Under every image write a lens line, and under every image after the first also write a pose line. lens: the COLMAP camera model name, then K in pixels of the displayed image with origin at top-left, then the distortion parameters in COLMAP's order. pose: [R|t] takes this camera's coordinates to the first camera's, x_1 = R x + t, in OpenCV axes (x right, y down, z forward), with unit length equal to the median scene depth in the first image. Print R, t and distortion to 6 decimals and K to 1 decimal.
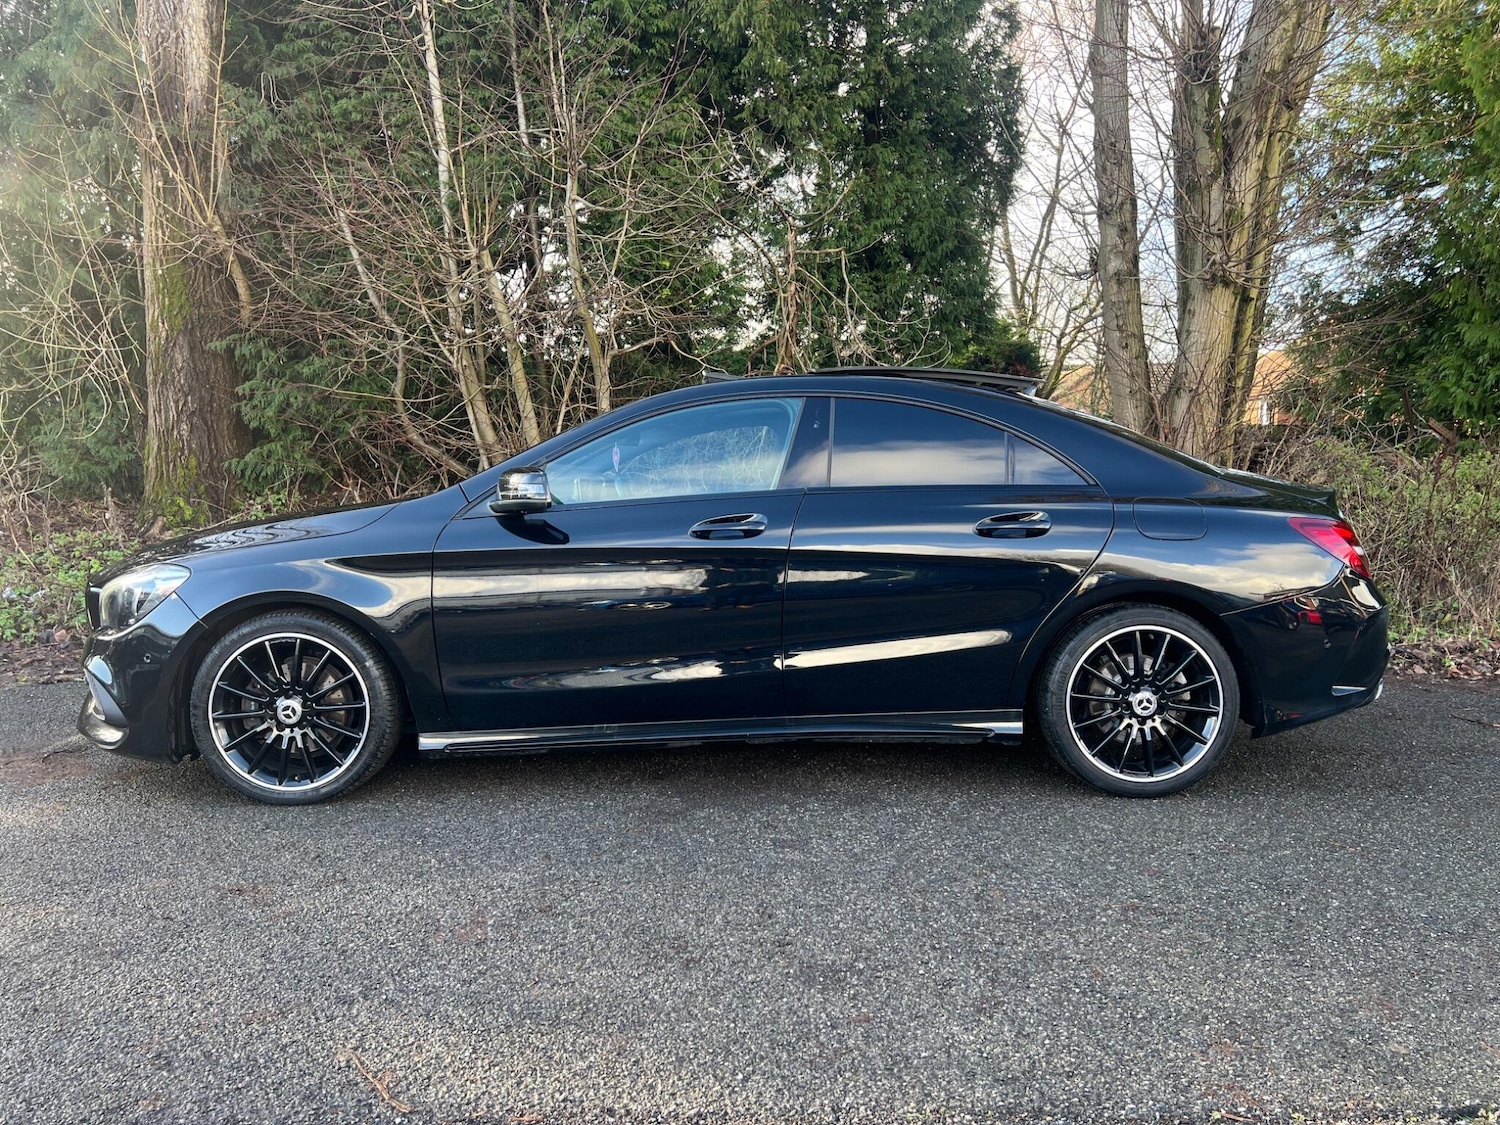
lens RADIAL K [[1133.6, 0, 750.0], [0, 1133.6, 562.5], [0, 0, 1]] dist [0.041684, -0.042490]
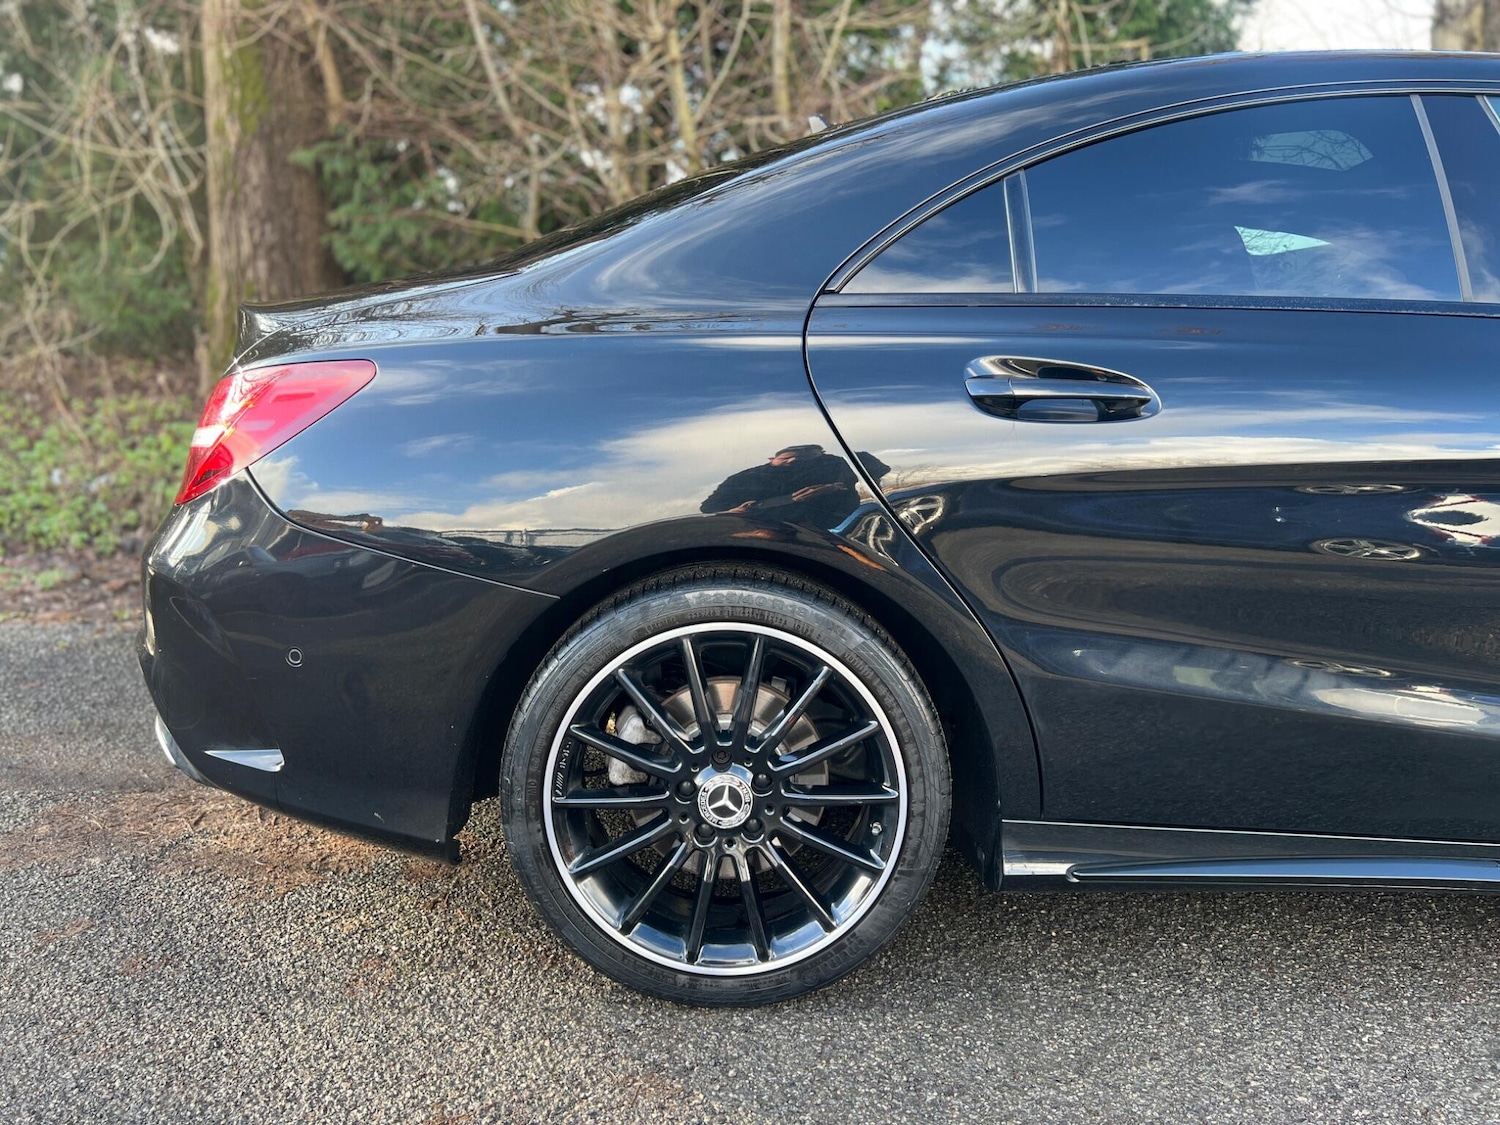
lens RADIAL K [[1139.0, 0, 750.0], [0, 1139.0, 562.5], [0, 0, 1]] dist [0.033849, -0.039324]
pose [[0.999583, 0.022942, 0.017534, -0.172836], [-0.024519, 0.995101, 0.095773, -0.000695], [-0.015251, -0.096163, 0.995249, 0.204128]]
